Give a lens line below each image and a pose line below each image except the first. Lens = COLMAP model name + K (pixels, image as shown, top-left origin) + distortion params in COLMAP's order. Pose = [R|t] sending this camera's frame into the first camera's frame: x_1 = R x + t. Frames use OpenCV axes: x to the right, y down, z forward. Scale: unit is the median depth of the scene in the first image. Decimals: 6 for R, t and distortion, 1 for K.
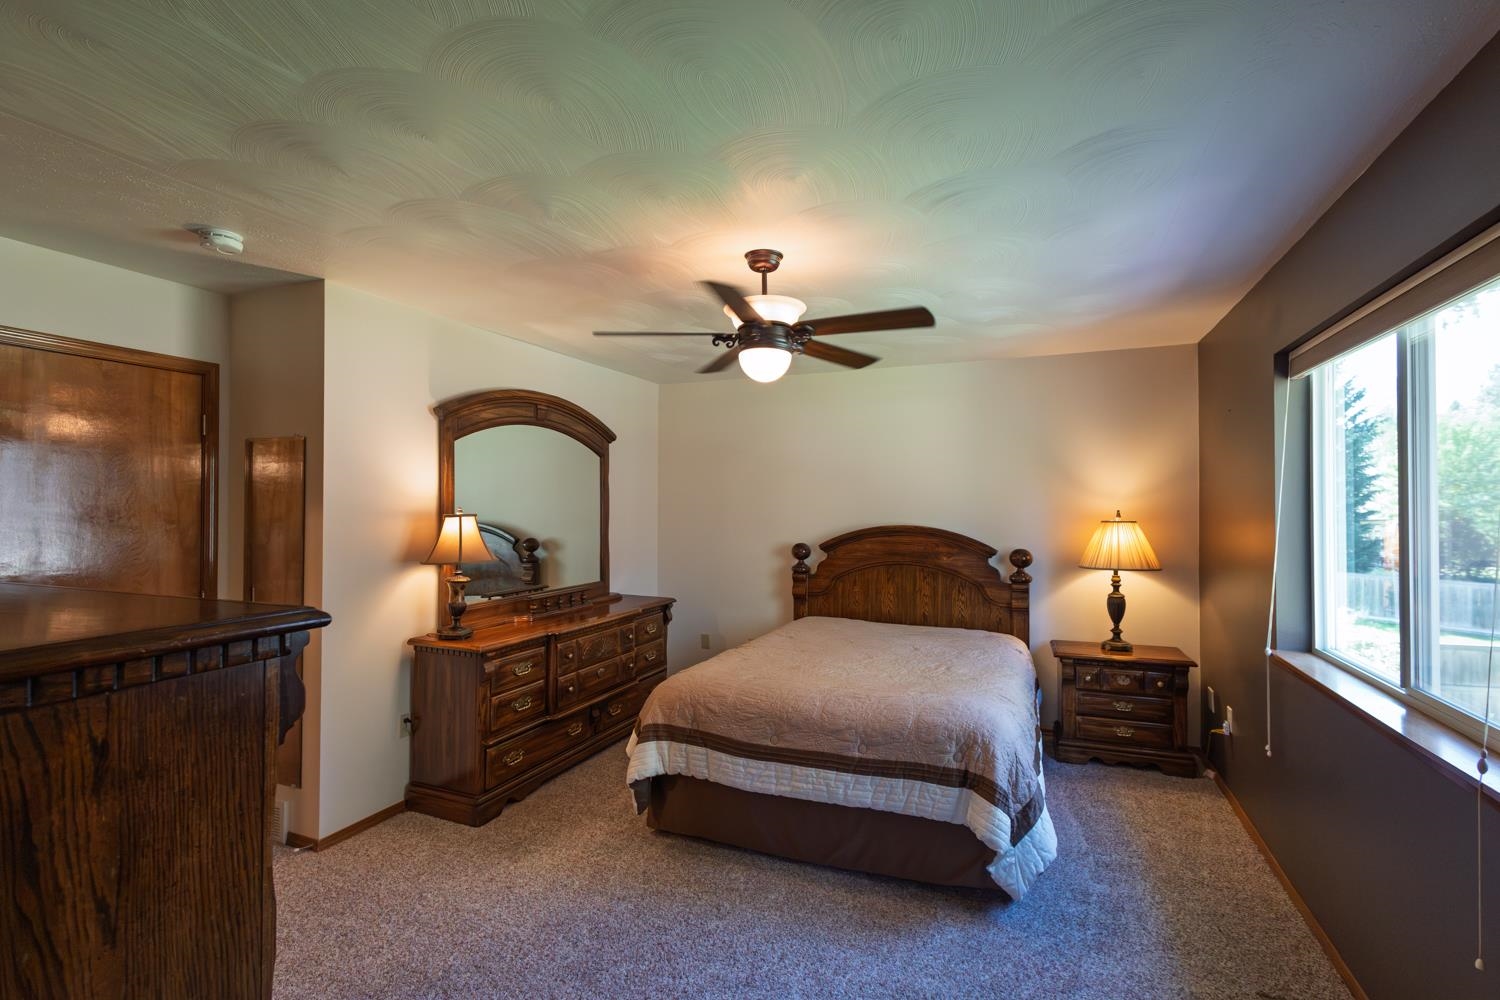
lens RADIAL K [[685.4, 0, 756.5], [0, 685.4, 498.0], [0, 0, 1]] dist [0.014997, 0.000126]
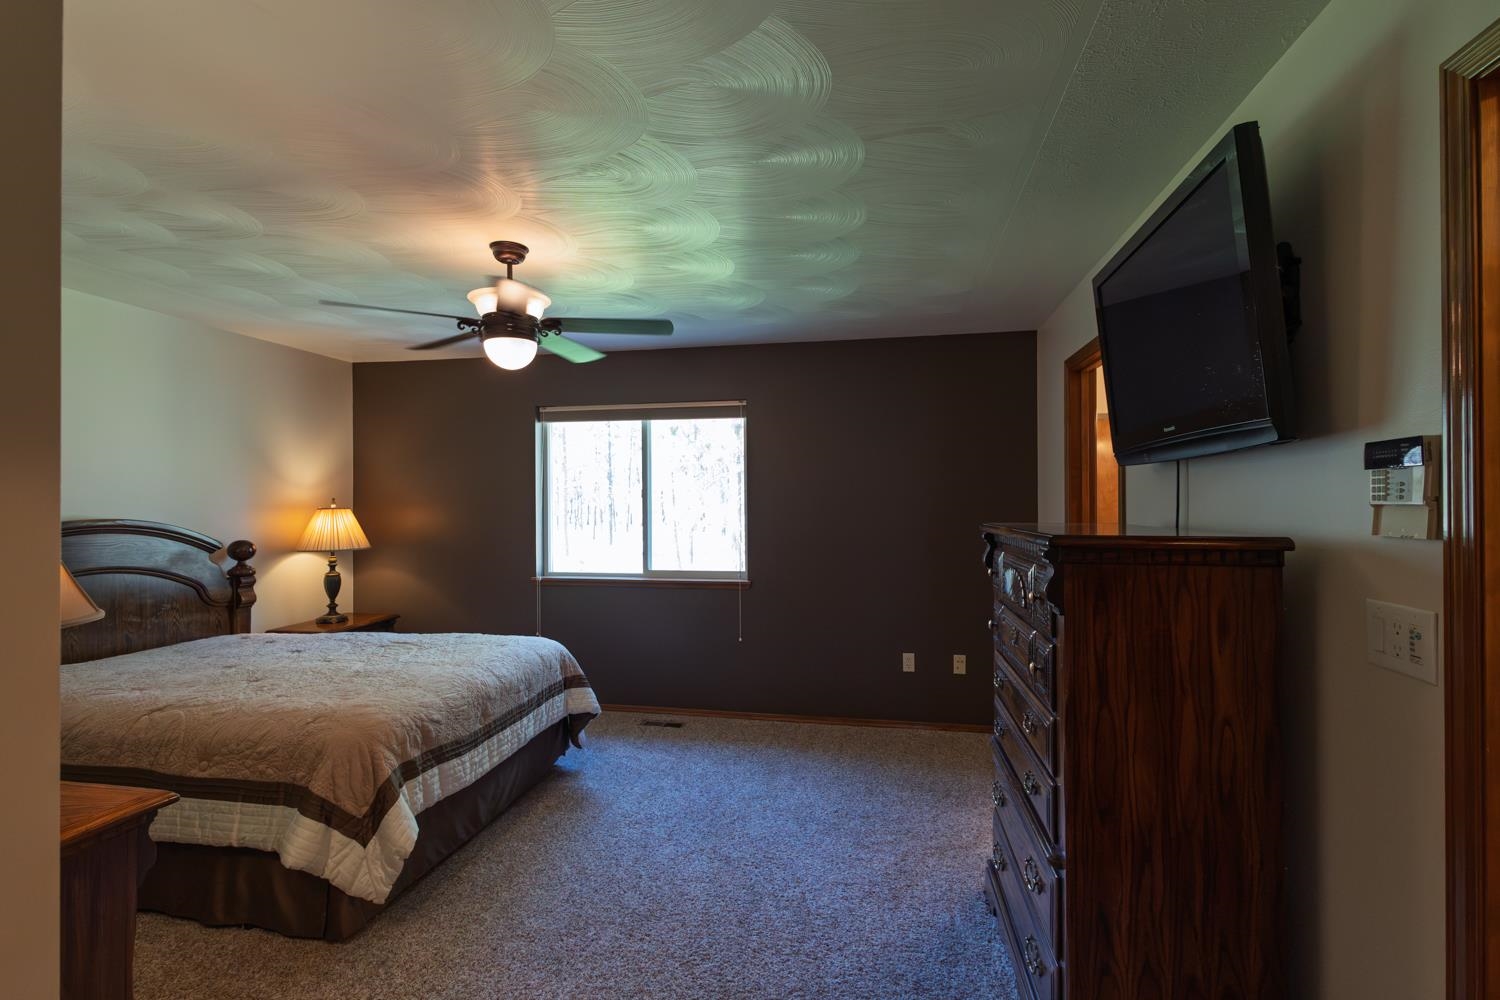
lens RADIAL K [[685.4, 0, 754.5], [0, 685.4, 501.7], [0, 0, 1]] dist [0.014997, 0.000126]
pose [[-0.201488, 0.001391, 0.979490, -0.709124], [-0.007938, 0.999964, -0.003053, 0.022070], [-0.979459, -0.008390, -0.201470, 0.555441]]
